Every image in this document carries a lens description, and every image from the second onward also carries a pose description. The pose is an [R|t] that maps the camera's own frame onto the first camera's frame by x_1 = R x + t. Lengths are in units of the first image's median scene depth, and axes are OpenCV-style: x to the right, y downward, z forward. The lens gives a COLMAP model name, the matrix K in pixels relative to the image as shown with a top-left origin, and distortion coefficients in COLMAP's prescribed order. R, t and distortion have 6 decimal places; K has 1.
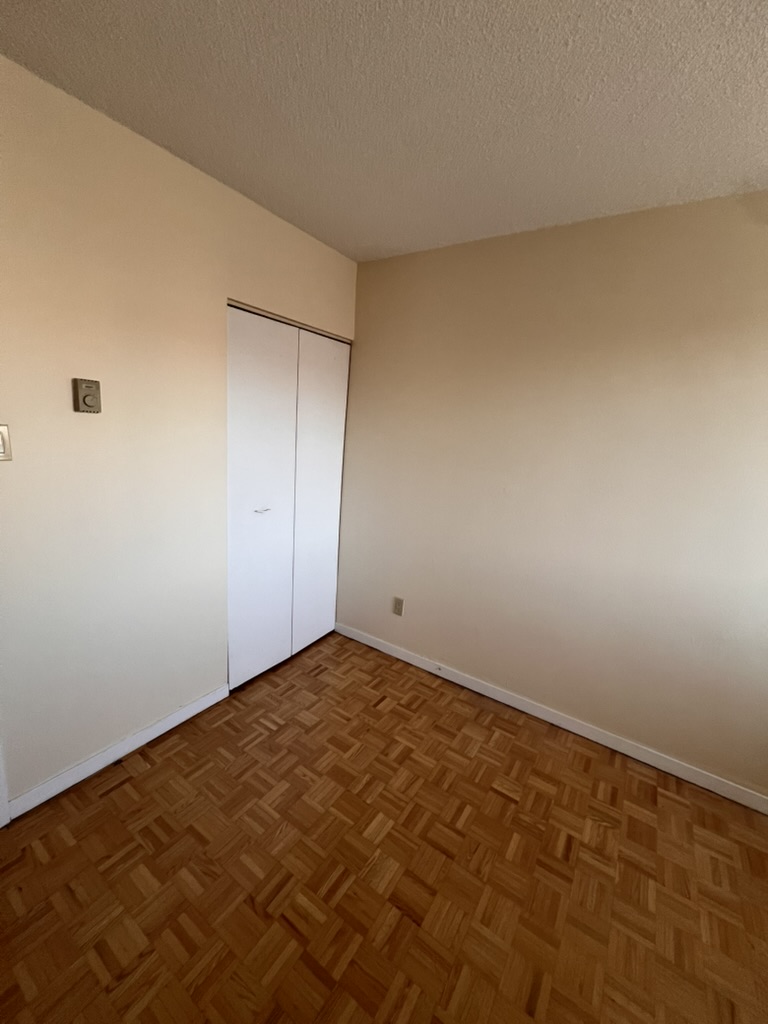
lens RADIAL K [[412.0, 0, 383.0], [0, 412.0, 511.5], [0, 0, 1]] dist [0.002212, 0.000010]
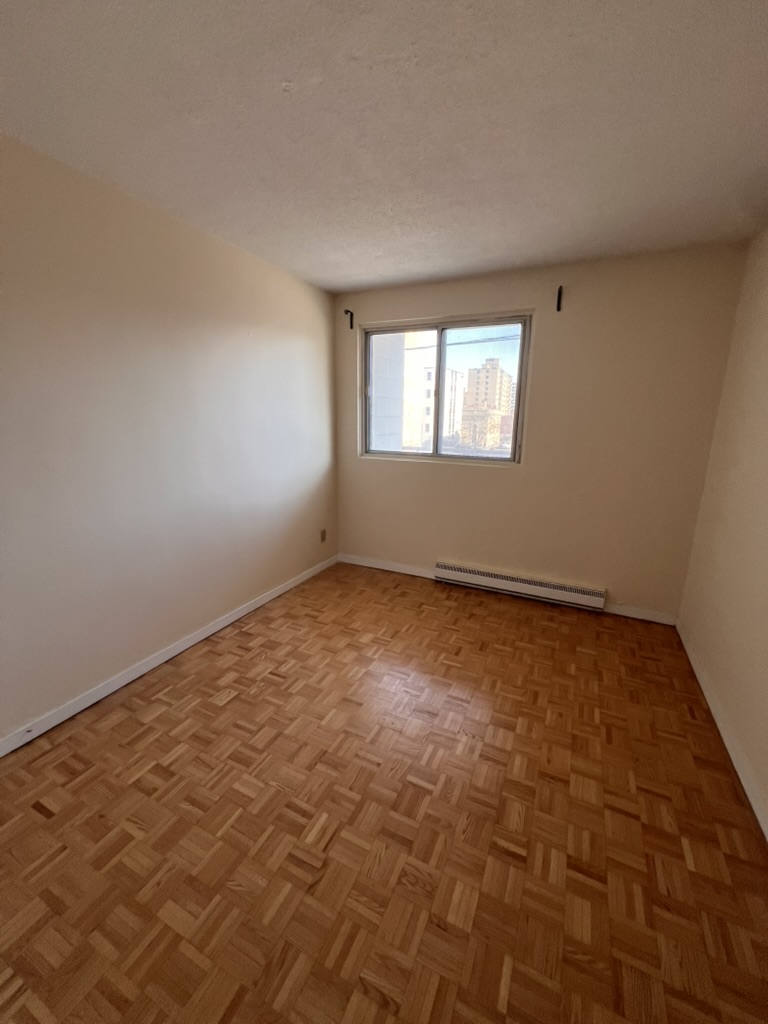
lens RADIAL K [[412.0, 0, 384.2], [0, 412.0, 512.8], [0, 0, 1]] dist [0.002212, 0.000010]
pose [[-0.139617, -0.303665, 0.942494, -0.832637], [0.173425, 0.929606, 0.325203, -0.165412], [-0.974900, 0.208856, -0.077126, 0.587601]]
